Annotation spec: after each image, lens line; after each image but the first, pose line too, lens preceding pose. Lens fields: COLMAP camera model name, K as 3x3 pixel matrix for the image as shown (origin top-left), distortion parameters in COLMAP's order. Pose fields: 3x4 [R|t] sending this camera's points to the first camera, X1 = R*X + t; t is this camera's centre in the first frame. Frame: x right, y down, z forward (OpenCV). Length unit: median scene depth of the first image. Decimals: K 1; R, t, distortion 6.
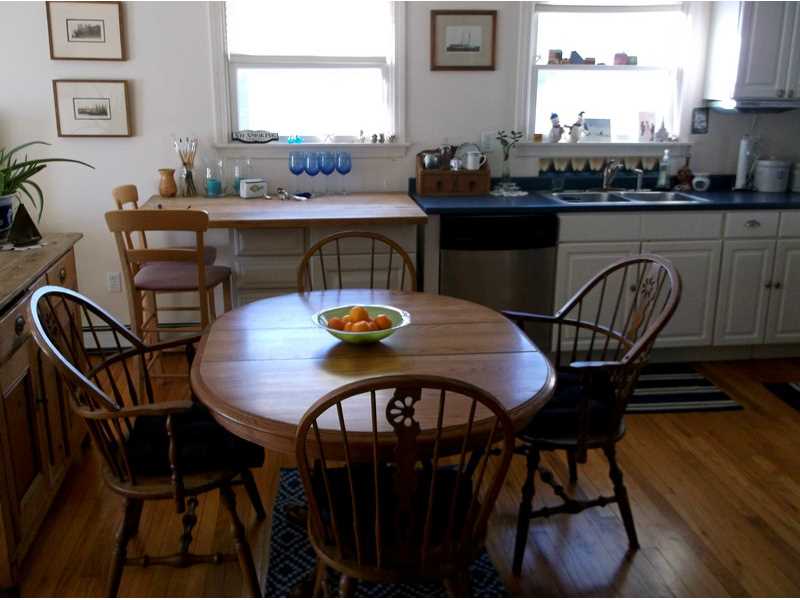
lens RADIAL K [[777.4, 0, 400.0], [0, 777.4, 300.0], [0, 0, 1]] dist [-0.005547, -0.013459]
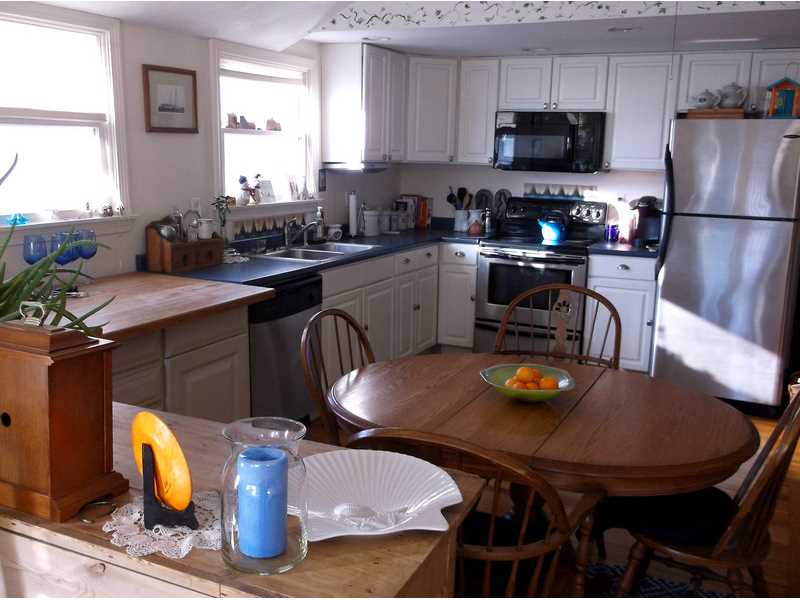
lens RADIAL K [[777.4, 0, 400.0], [0, 777.4, 300.0], [0, 0, 1]] dist [-0.005547, -0.013459]
pose [[0.528966, -0.152595, 0.834811, -0.563217], [0.194088, 0.979382, 0.056040, -0.102007], [-0.826150, 0.132384, 0.547677, 0.305902]]
